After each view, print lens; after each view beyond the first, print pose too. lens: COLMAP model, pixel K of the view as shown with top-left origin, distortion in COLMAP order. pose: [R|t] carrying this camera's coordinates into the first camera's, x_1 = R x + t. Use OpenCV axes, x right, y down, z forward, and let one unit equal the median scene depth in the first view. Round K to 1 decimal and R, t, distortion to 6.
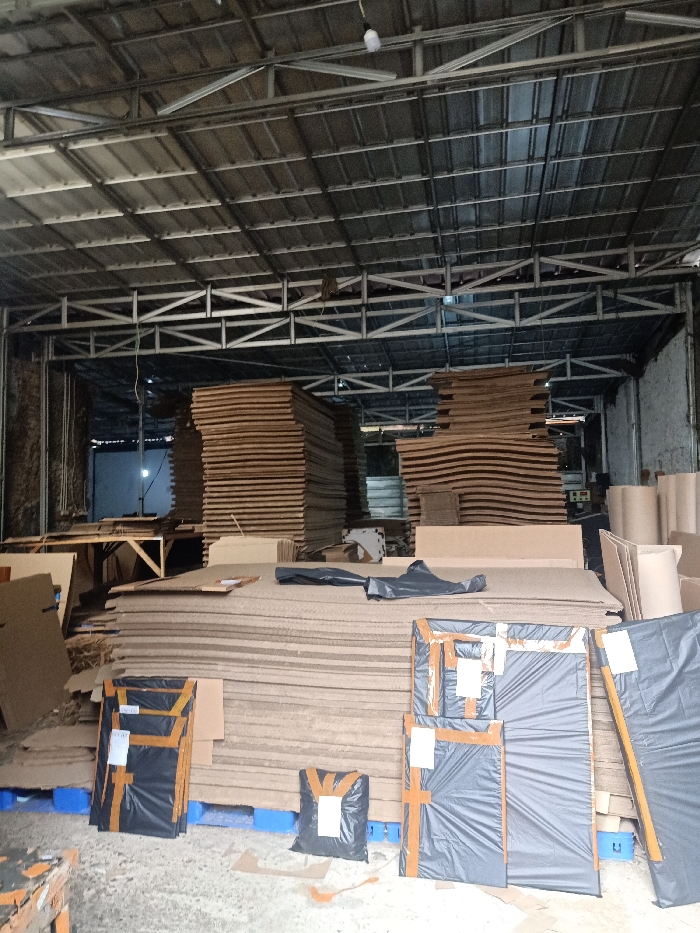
lens RADIAL K [[715.1, 0, 350.8], [0, 715.1, 463.5], [0, 0, 1]] dist [0.010972, -0.011652]
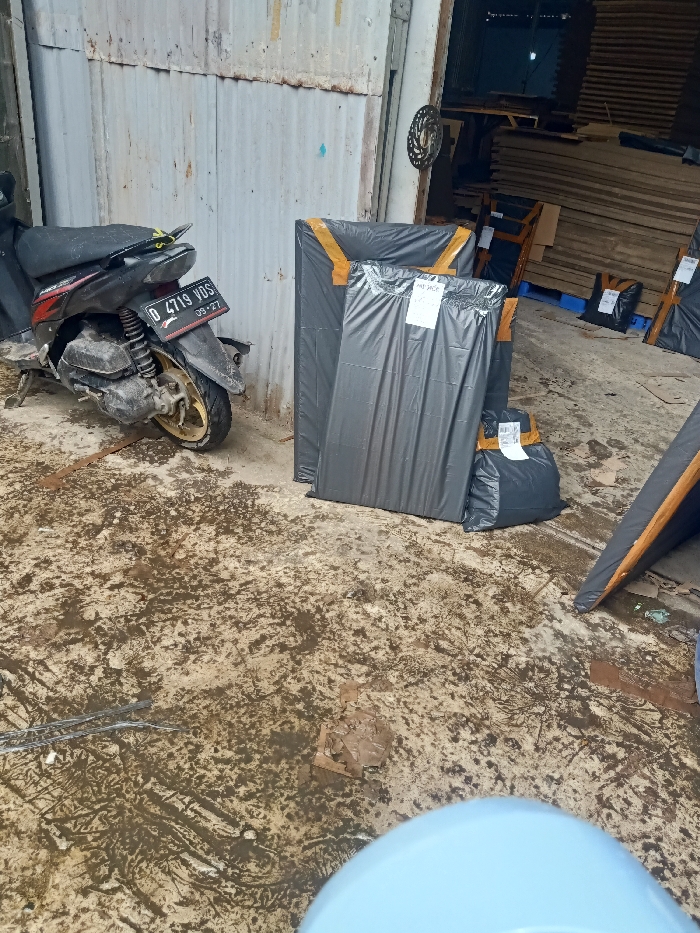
lens RADIAL K [[715.1, 0, 353.5], [0, 715.1, 466.7], [0, 0, 1]] dist [0.010972, -0.011652]
pose [[0.878054, 0.312444, -0.362491, 0.144516], [-0.091092, 0.852730, 0.514348, 0.044834], [0.469812, -0.418605, 0.777204, -0.556717]]
